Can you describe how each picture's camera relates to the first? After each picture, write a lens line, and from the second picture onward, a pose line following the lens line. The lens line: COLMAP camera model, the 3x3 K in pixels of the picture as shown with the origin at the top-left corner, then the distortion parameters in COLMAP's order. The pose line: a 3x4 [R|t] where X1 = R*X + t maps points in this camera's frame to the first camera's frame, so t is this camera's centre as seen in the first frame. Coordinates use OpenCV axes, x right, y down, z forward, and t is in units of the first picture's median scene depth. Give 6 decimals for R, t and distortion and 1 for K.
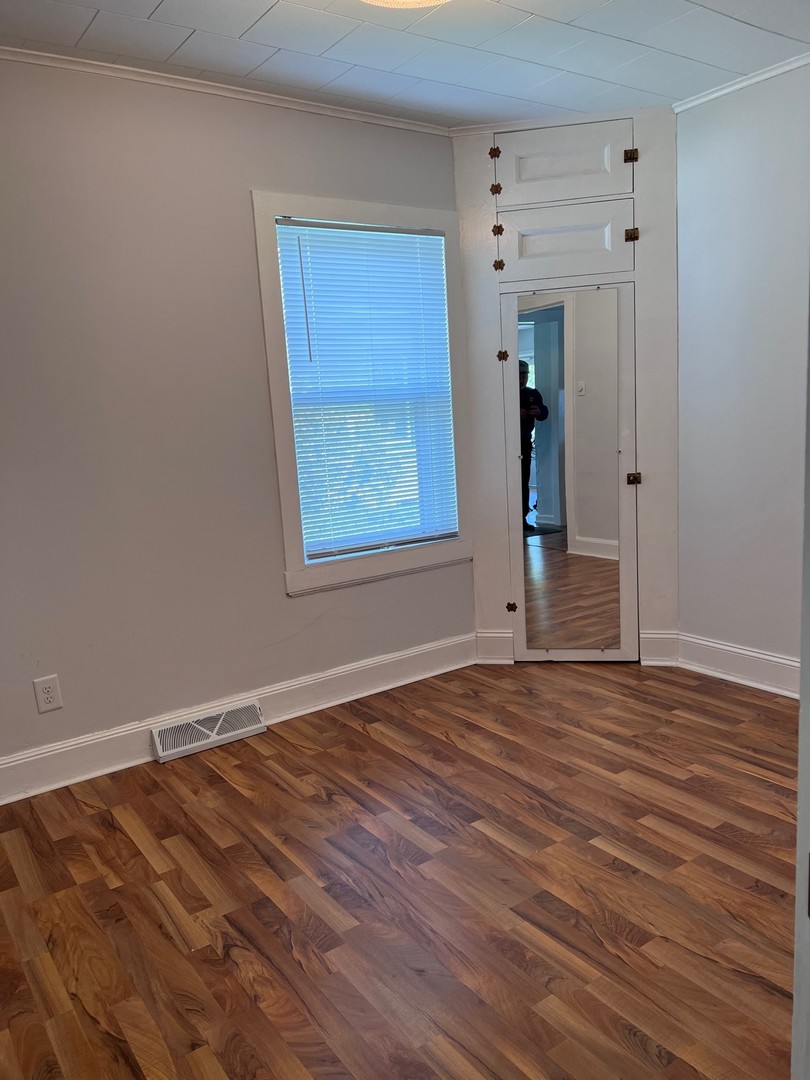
lens RADIAL K [[813.9, 0, 400.5], [0, 813.9, 538.6], [0, 0, 1]] dist [0.055966, -0.060654]
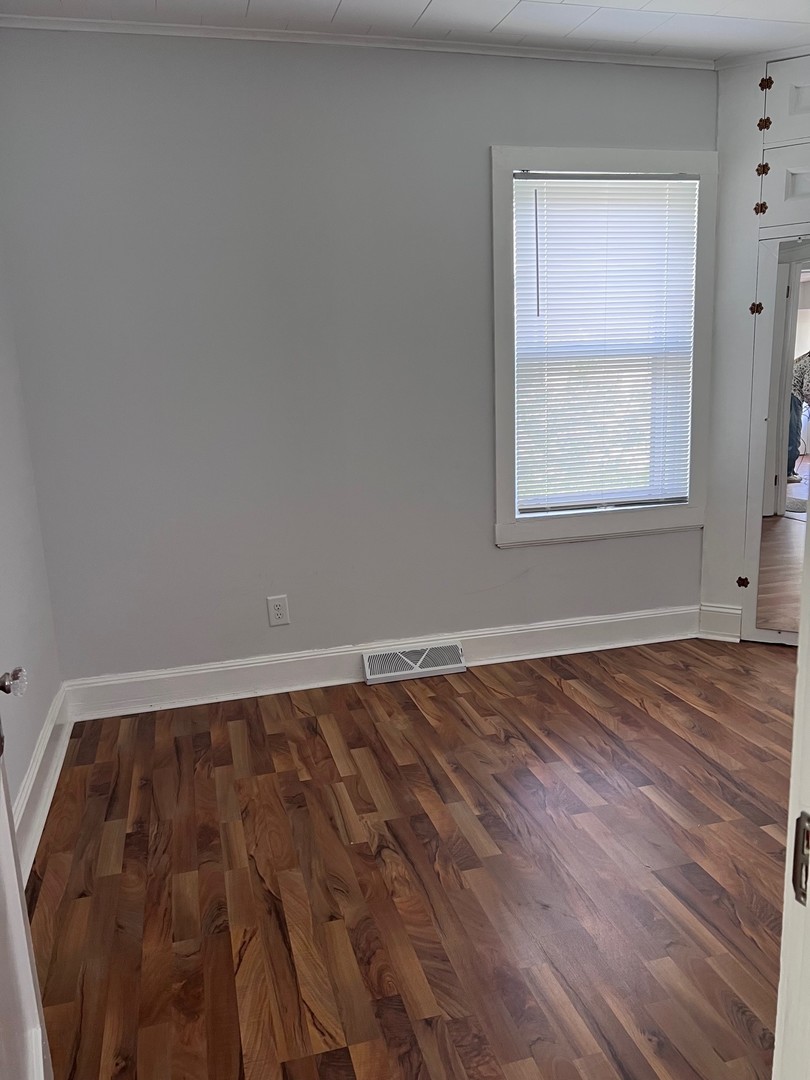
lens RADIAL K [[817.0, 0, 400.3], [0, 817.0, 537.8], [0, 0, 1]] dist [0.057225, -0.060064]
pose [[0.941672, 0.086118, -0.325328, 0.101452], [-0.070491, 0.995734, 0.059544, 0.007834], [0.329068, -0.033138, 0.943725, -0.021883]]
